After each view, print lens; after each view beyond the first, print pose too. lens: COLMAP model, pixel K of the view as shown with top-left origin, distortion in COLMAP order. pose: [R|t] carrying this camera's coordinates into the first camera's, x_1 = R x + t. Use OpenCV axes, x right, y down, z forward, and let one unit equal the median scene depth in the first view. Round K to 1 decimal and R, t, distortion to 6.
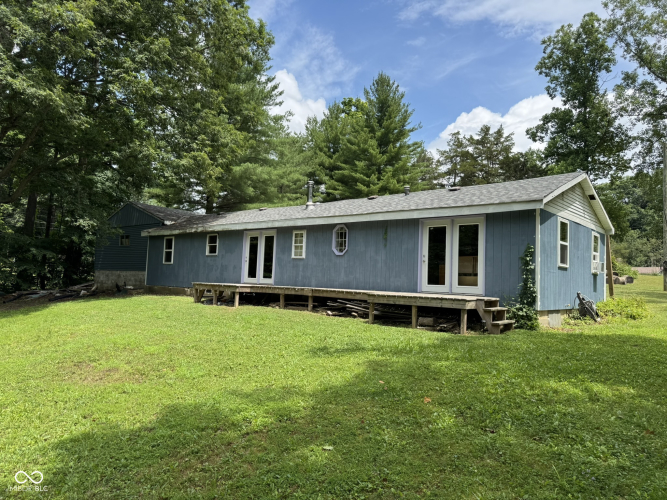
lens RADIAL K [[467.0, 0, 333.5], [0, 467.0, 250.0], [0, 0, 1]] dist [0.076000, -0.111224]
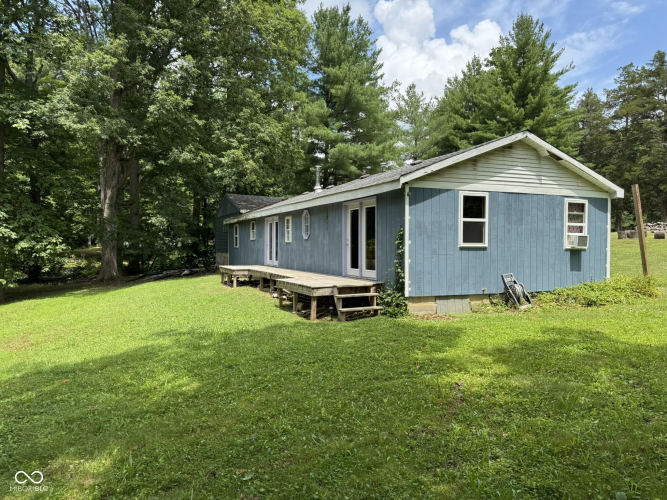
lens RADIAL K [[489.7, 0, 333.5], [0, 489.7, 232.5], [0, 0, 1]] dist [0.001935, 0.002606]
pose [[0.907999, -0.049507, -0.416036, 0.430284], [0.060834, 0.998050, 0.014005, -0.013390], [0.414531, -0.038026, 0.909240, 0.032657]]
